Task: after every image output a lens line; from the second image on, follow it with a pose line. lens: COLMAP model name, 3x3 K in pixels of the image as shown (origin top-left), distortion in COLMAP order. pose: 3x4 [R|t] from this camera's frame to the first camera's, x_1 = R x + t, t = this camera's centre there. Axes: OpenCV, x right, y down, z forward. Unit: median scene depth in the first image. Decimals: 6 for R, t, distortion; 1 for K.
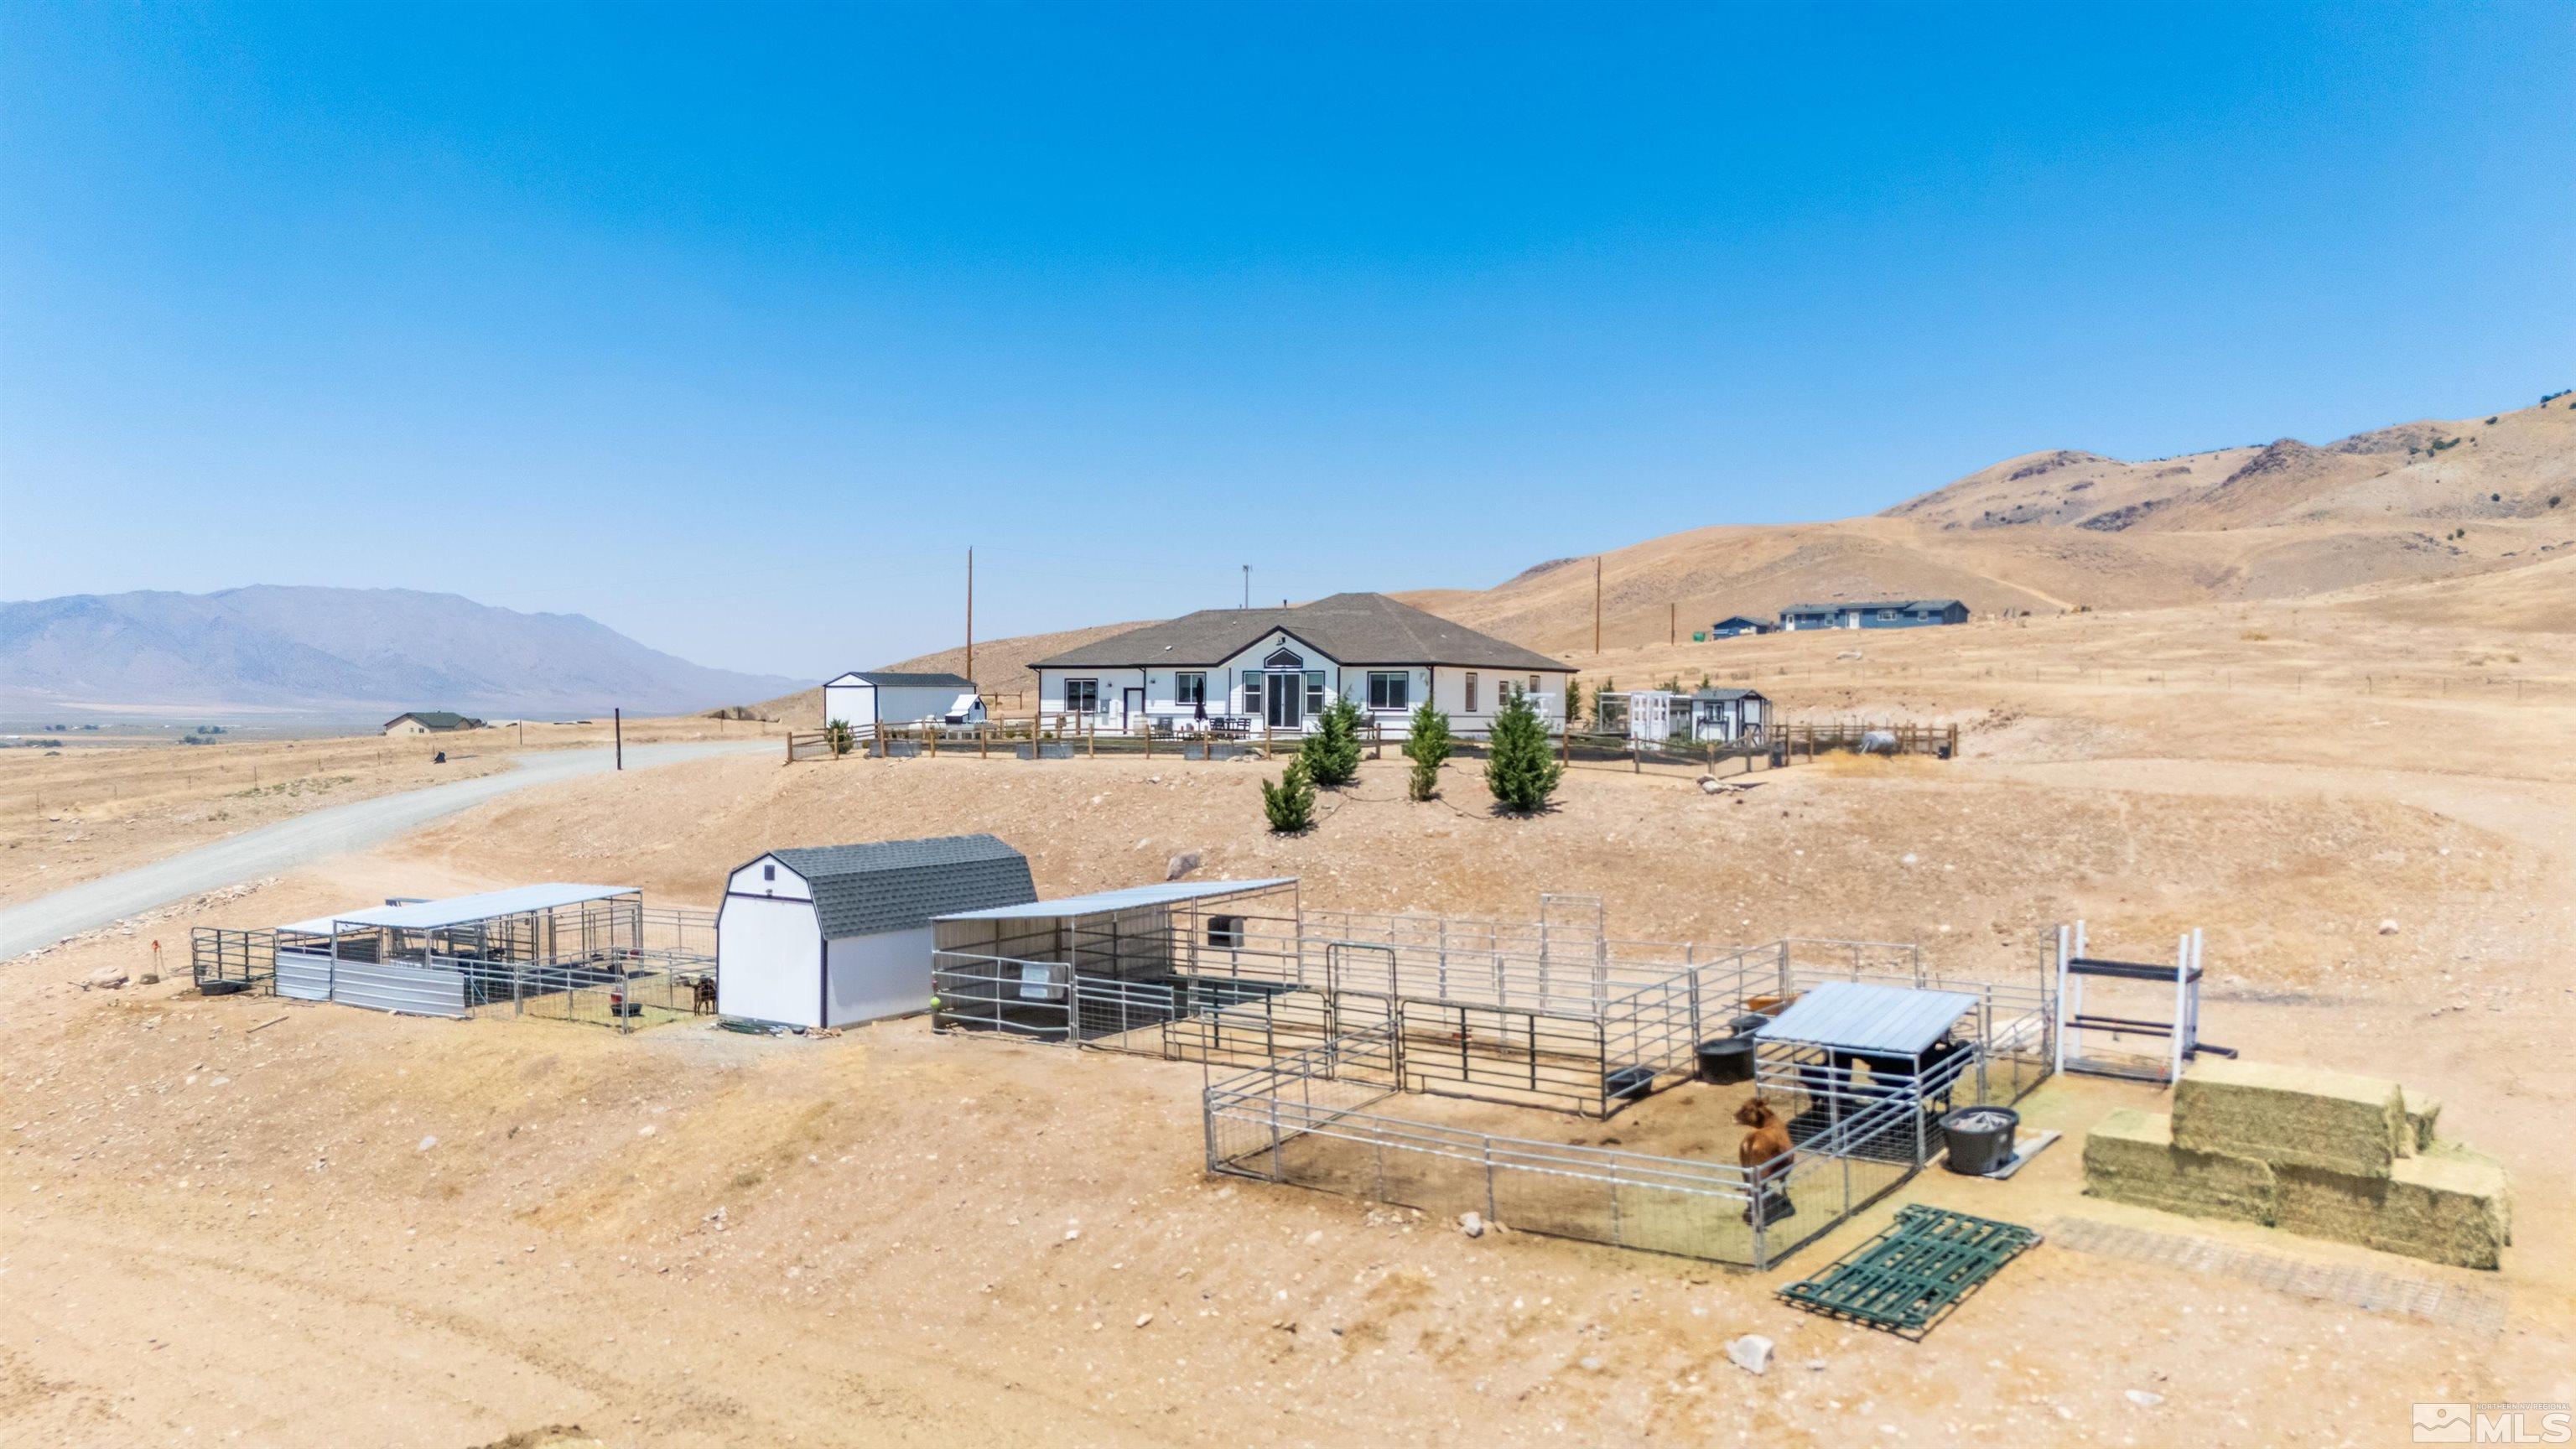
lens RADIAL K [[1880.2, 0, 1268.1], [0, 1880.2, 730.1], [0, 0, 1]] dist [0.065447, -0.040354]
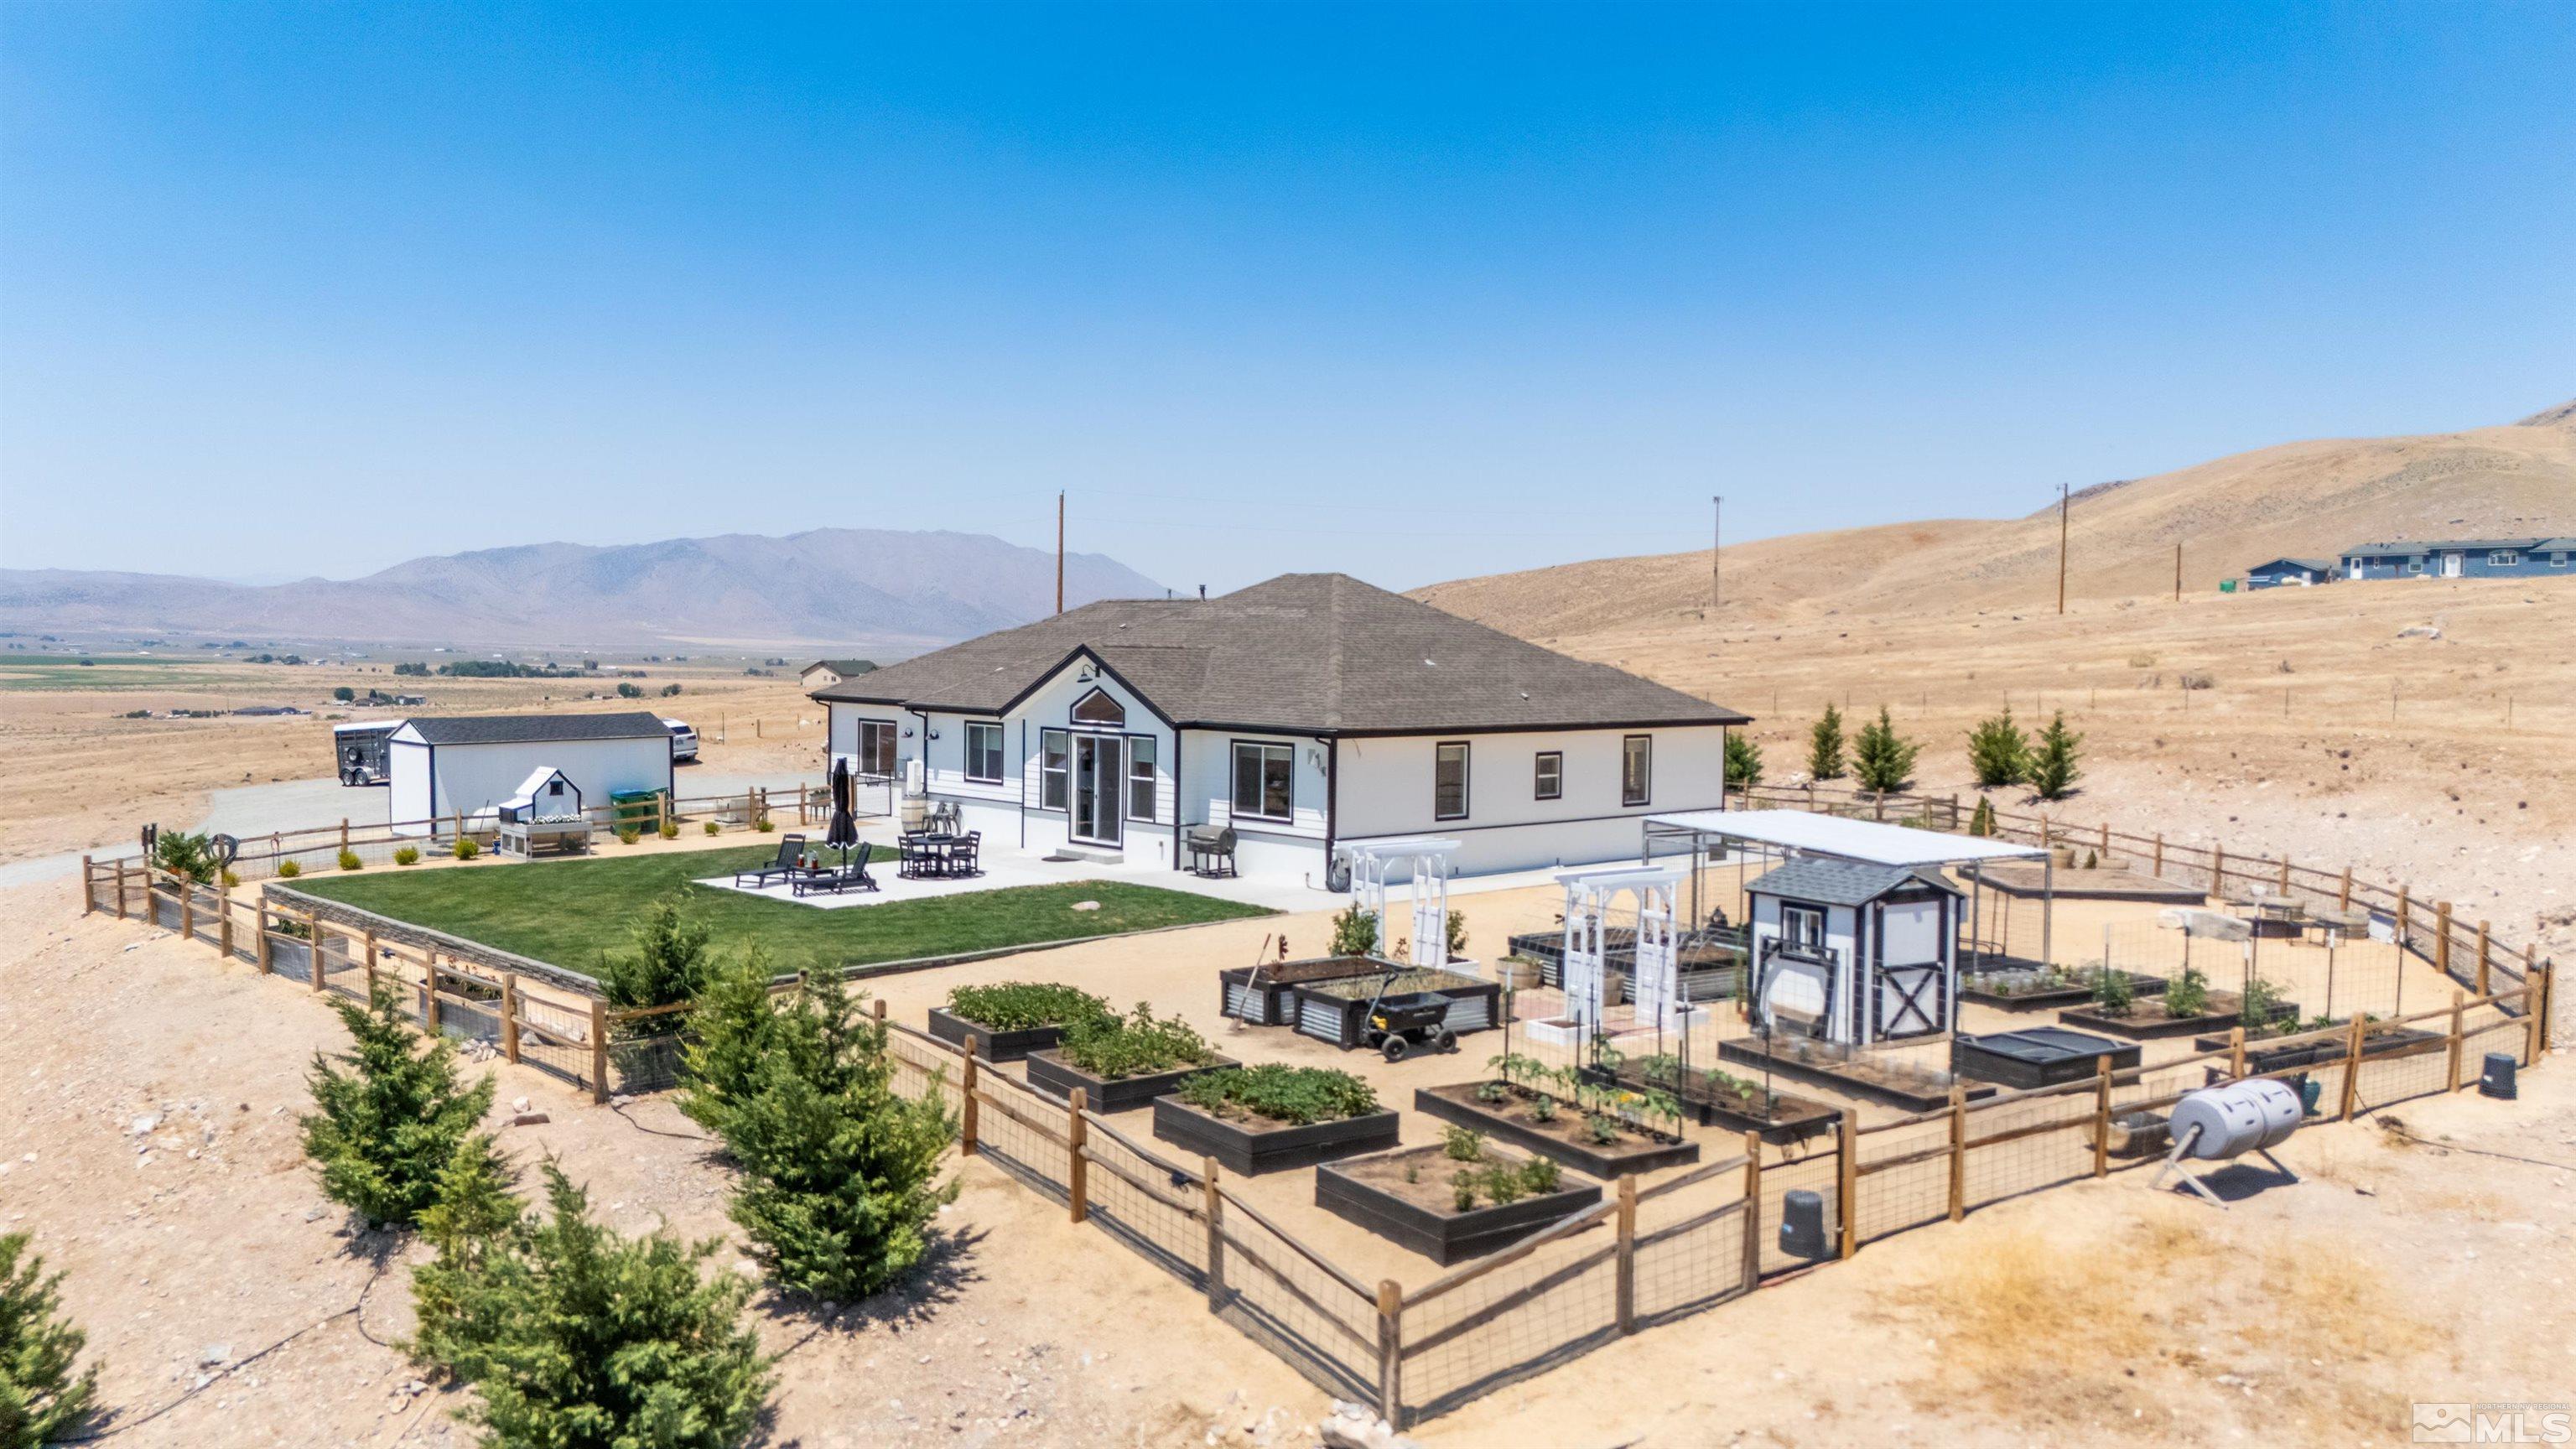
lens RADIAL K [[1880.2, 0, 1306.6], [0, 1880.2, 724.1], [0, 0, 1]] dist [0.065447, -0.040354]
pose [[0.968640, 0.016100, -0.247948, 0.062058], [-0.008187, 0.999425, 0.032911, -0.016426], [0.248335, -0.029849, 0.968214, 0.163938]]
